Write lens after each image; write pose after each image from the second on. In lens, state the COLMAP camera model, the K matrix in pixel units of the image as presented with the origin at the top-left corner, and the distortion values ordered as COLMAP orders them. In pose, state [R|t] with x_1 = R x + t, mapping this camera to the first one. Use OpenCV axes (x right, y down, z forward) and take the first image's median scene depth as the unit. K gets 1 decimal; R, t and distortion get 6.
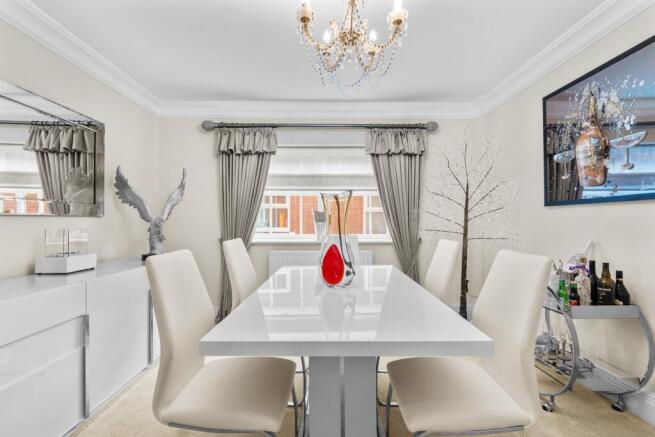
lens RADIAL K [[293.0, 0, 325.5], [0, 293.0, 217.3], [0, 0, 1]] dist [-0.004779, -0.001855]
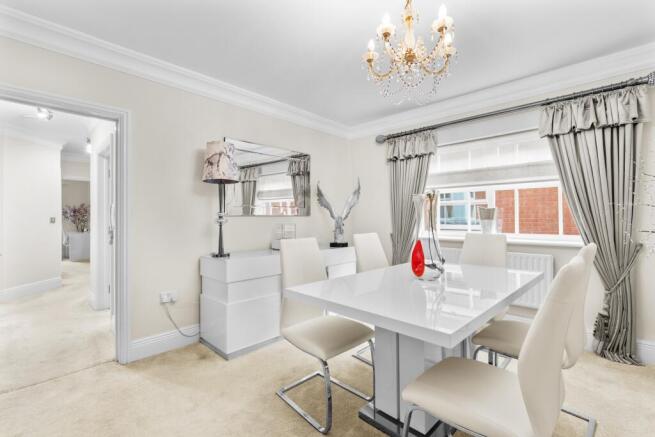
lens RADIAL K [[293.0, 0, 321.9], [0, 293.0, 217.1], [0, 0, 1]] dist [-0.004779, -0.001855]
pose [[0.700195, -0.004985, -0.713934, 0.295189], [0.010953, 0.999933, 0.003760, -0.000789], [0.713868, -0.010453, 0.700202, -0.017518]]
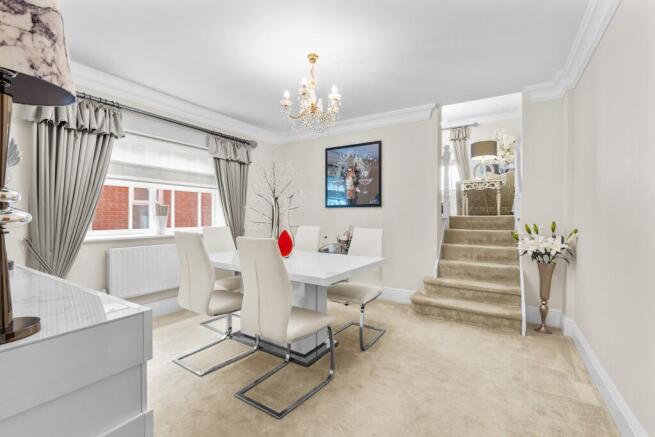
lens RADIAL K [[293.0, 0, 329.5], [0, 293.0, 215.6], [0, 0, 1]] dist [-0.004779, -0.001855]
pose [[0.520630, -0.002964, 0.853777, -0.601869], [-0.010680, 0.999893, 0.009984, -0.000797], [-0.853716, -0.014316, 0.520543, 0.002137]]
